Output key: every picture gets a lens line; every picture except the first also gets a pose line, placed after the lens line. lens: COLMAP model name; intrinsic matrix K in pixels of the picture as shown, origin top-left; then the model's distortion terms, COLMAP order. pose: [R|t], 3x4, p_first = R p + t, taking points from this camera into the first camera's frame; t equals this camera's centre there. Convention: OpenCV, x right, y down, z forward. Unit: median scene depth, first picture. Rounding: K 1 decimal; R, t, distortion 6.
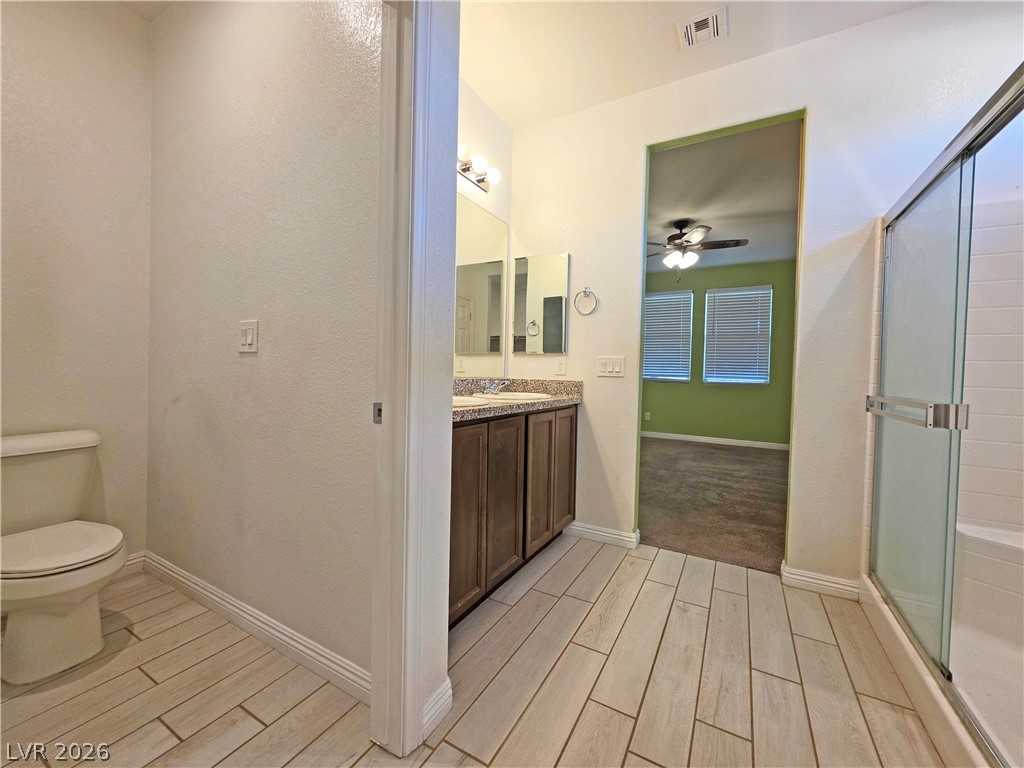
lens RADIAL K [[411.1, 0, 511.9], [0, 411.1, 379.6], [0, 0, 1]] dist [-0.002195, 0.000632]
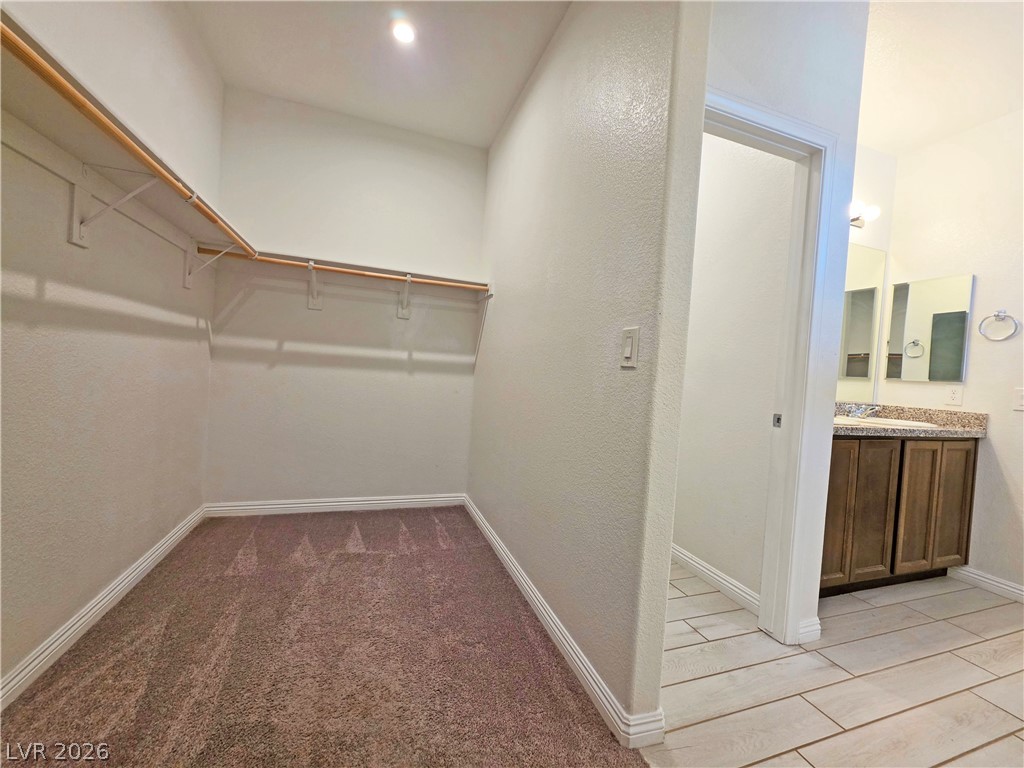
lens RADIAL K [[411.1, 0, 511.9], [0, 411.1, 379.6], [0, 0, 1]] dist [-0.002195, 0.000632]
pose [[0.751915, 0.041457, -0.657956, -0.028283], [-0.061355, 0.998090, -0.007229, -0.001023], [0.656399, 0.045805, 0.753022, -0.412600]]
